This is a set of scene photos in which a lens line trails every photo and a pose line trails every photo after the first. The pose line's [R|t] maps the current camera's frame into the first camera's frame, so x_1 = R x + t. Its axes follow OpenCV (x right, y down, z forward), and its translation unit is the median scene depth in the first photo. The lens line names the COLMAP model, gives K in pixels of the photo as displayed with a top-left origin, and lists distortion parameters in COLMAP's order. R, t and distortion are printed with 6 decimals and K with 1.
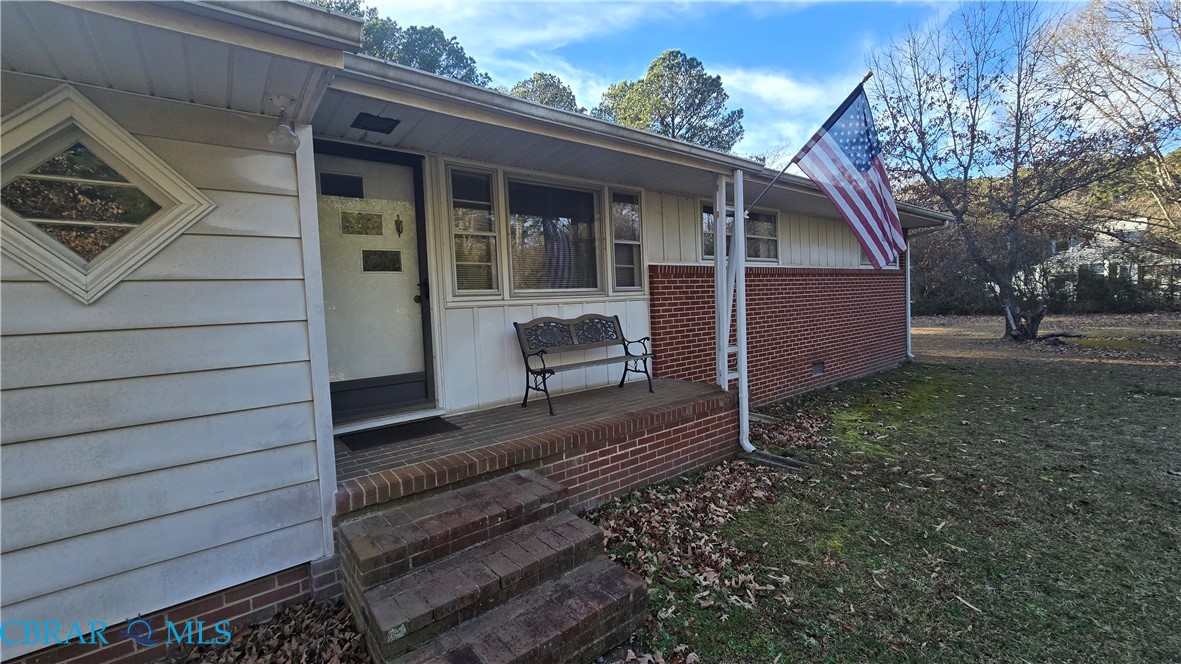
lens RADIAL K [[481.7, 0, 588.7], [0, 481.7, 327.9], [0, 0, 1]] dist [-0.002231, -0.000064]
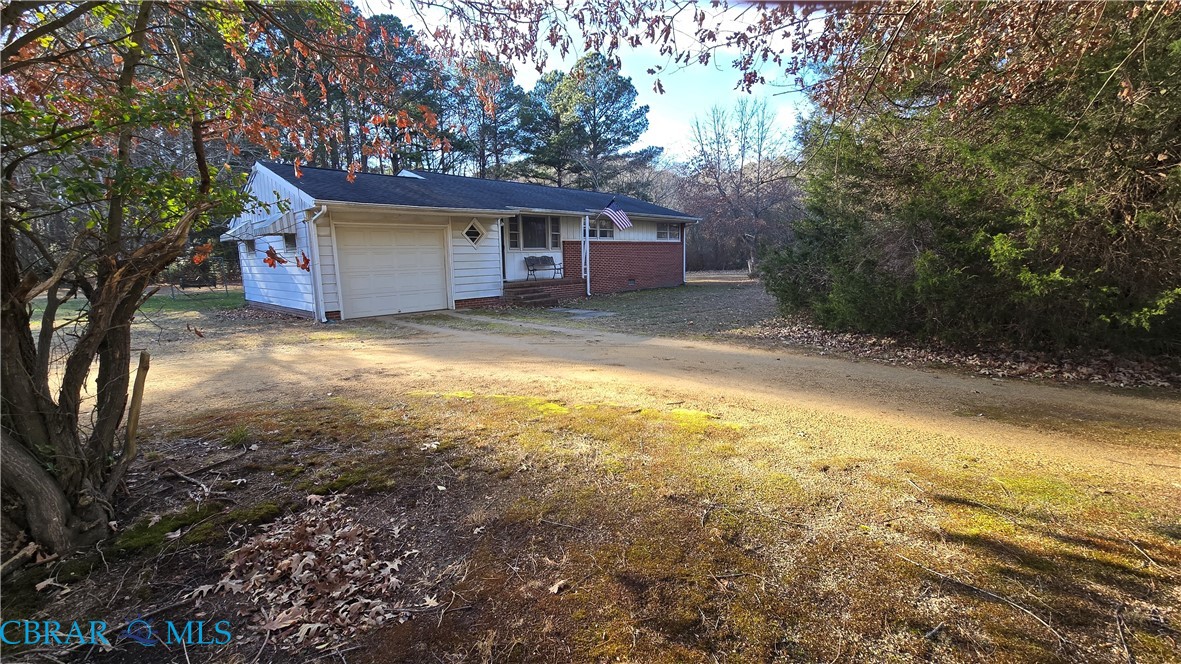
lens RADIAL K [[481.7, 0, 588.7], [0, 481.7, 327.9], [0, 0, 1]] dist [-0.002231, -0.000064]
pose [[0.989567, -0.001638, 0.144062, -0.158806], [-0.011251, 0.996003, 0.088608, 0.154368], [-0.143632, -0.089305, 0.985594, -2.167782]]
